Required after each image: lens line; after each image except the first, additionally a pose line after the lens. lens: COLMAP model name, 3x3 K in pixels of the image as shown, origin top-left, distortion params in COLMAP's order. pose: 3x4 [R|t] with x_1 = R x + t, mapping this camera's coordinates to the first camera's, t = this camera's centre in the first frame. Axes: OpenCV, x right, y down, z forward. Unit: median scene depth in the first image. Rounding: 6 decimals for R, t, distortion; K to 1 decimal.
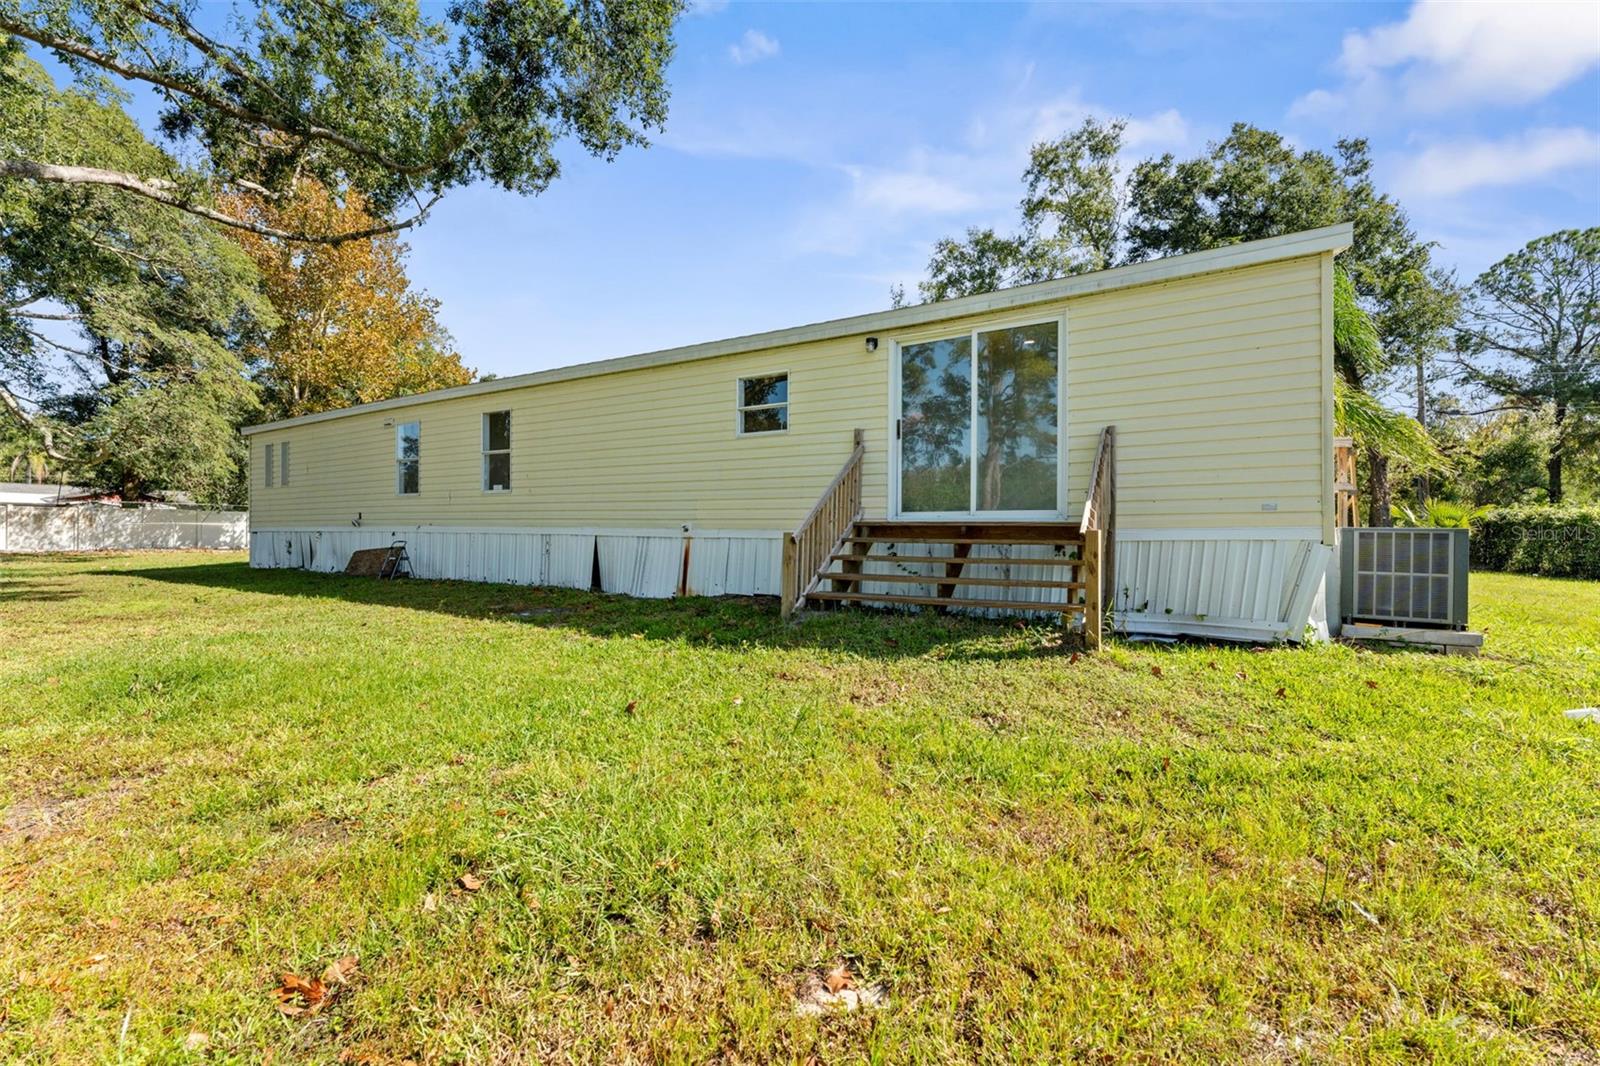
lens RADIAL K [[635.2, 0, 805.4], [0, 635.2, 526.7], [0, 0, 1]] dist [-0.002528, 0.000026]
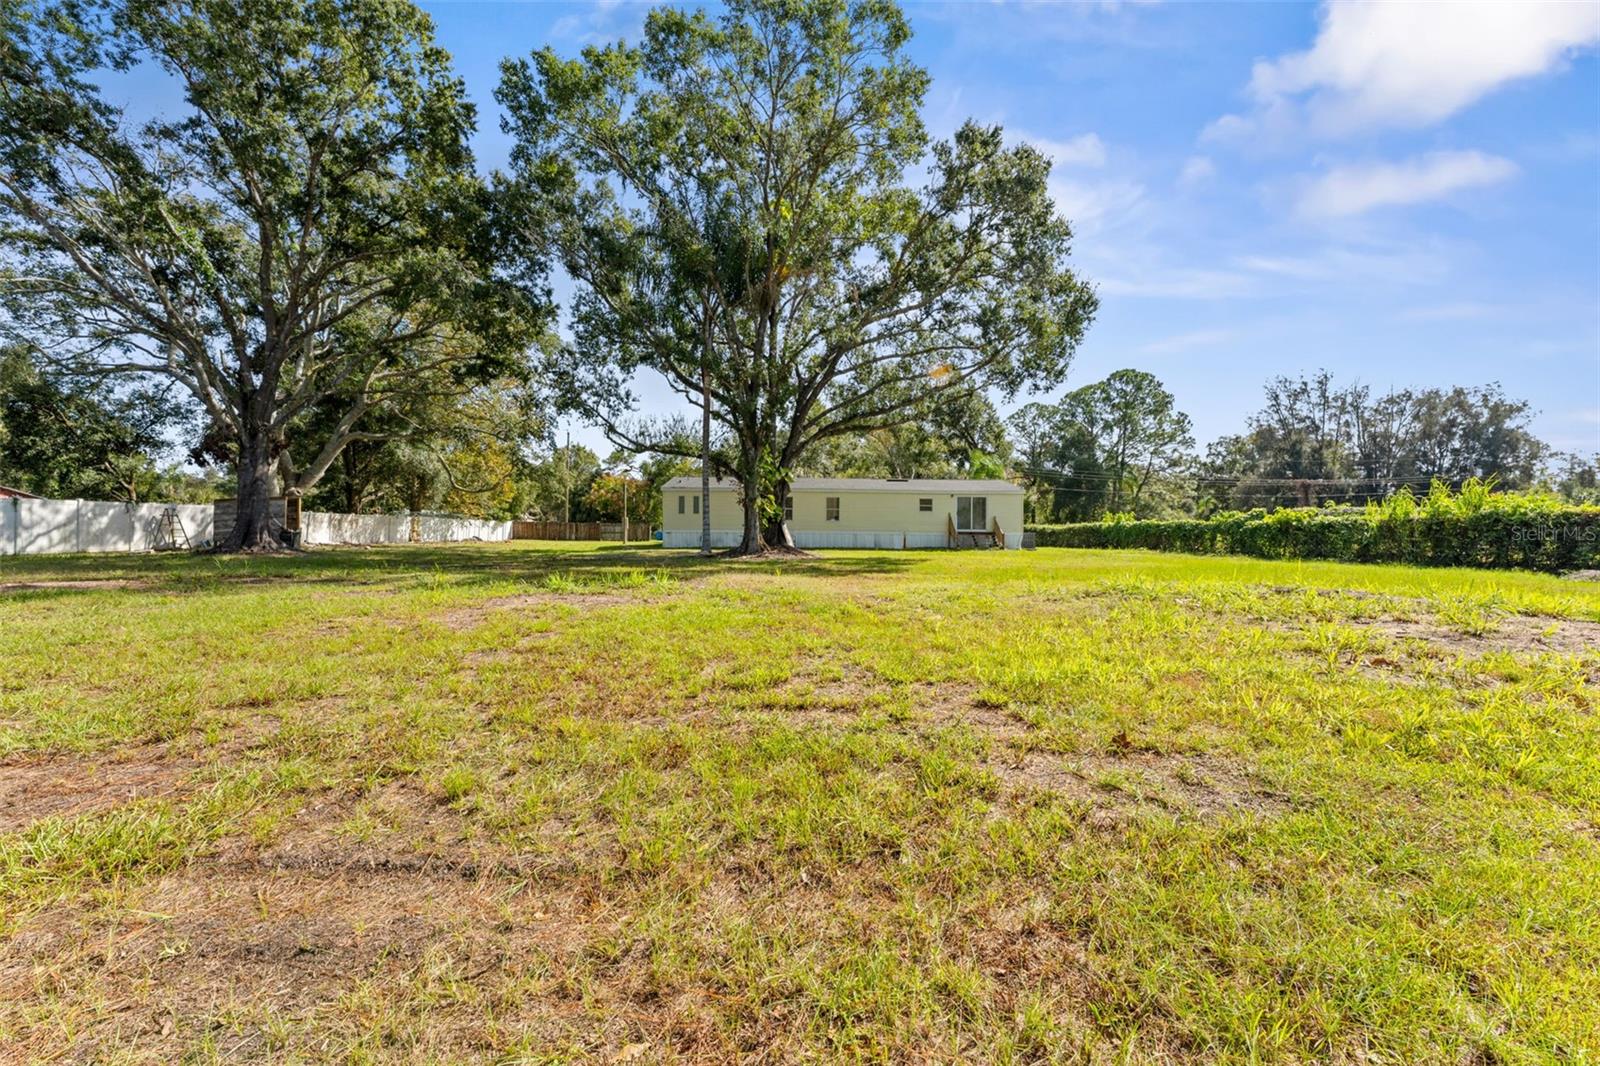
lens RADIAL K [[635.2, 0, 805.4], [0, 635.2, 526.7], [0, 0, 1]] dist [-0.002528, 0.000026]
pose [[0.858422, 0.007409, 0.512891, -2.784963], [-0.008288, 0.999965, -0.000574, -0.026977], [-0.512878, -0.003758, 0.858453, -2.176165]]
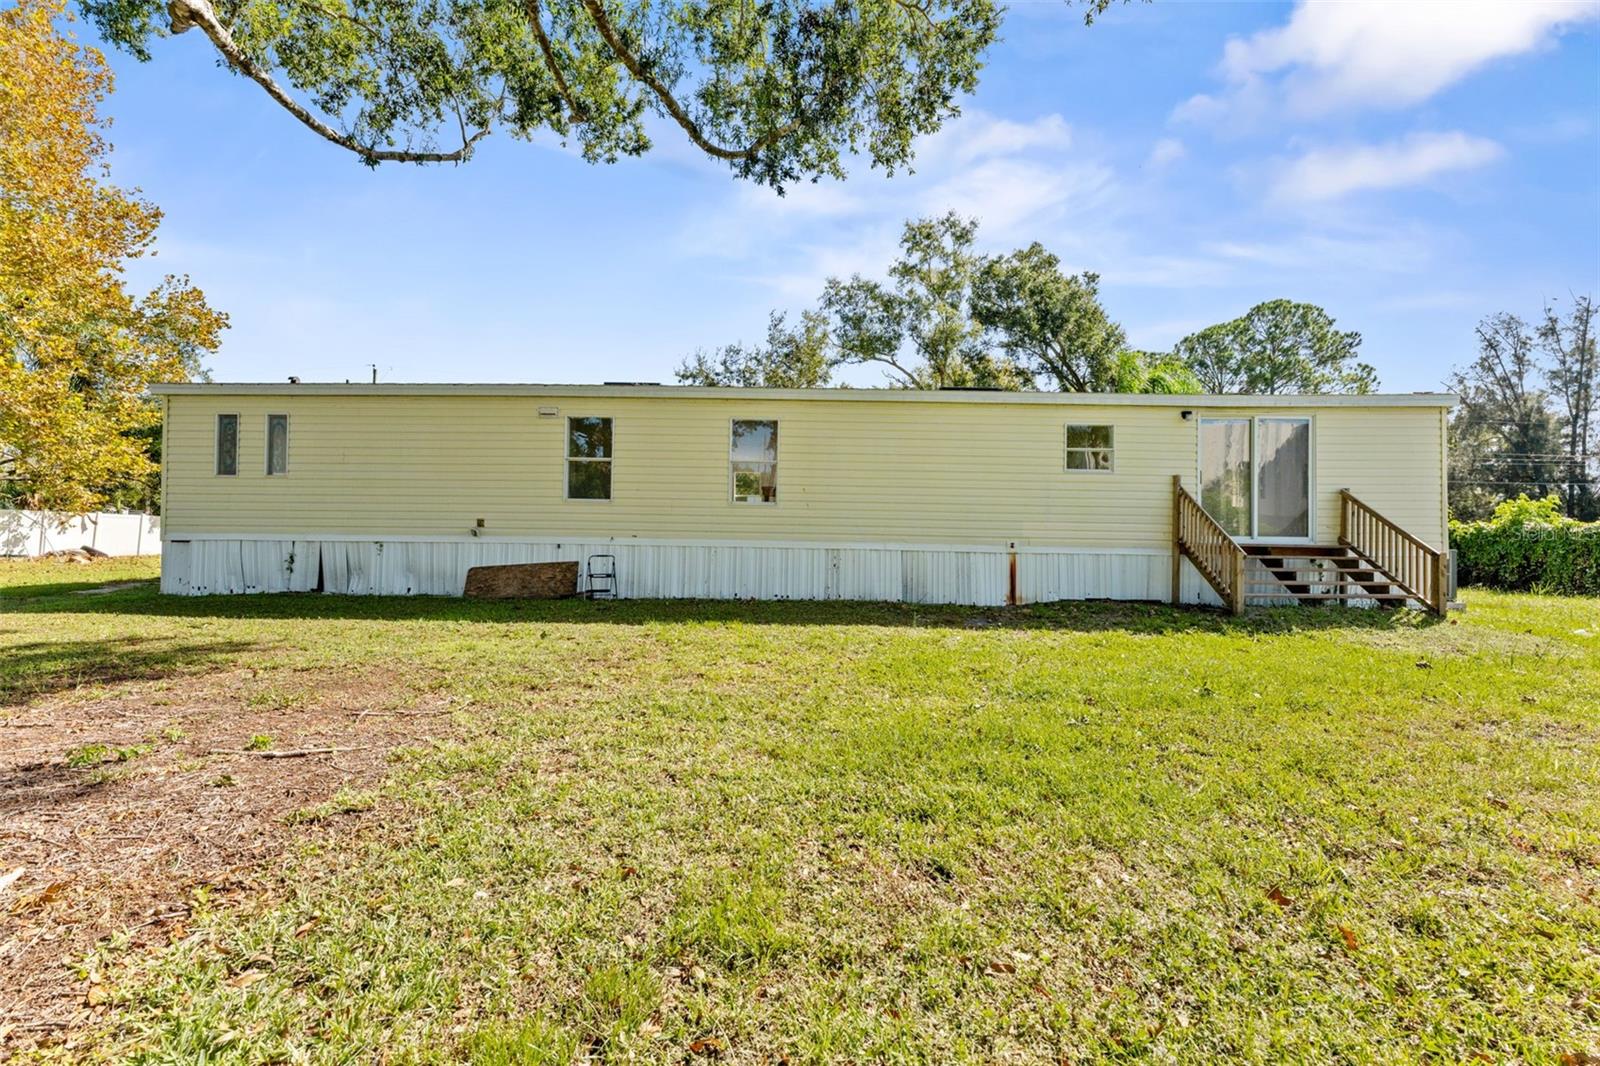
lens RADIAL K [[635.2, 0, 805.4], [0, 635.2, 526.7], [0, 0, 1]] dist [-0.002528, 0.000026]
pose [[0.874456, 0.018967, 0.484733, -1.041818], [-0.013382, 0.999798, -0.014981, -0.008298], [-0.484919, 0.006614, 0.874534, 0.152110]]
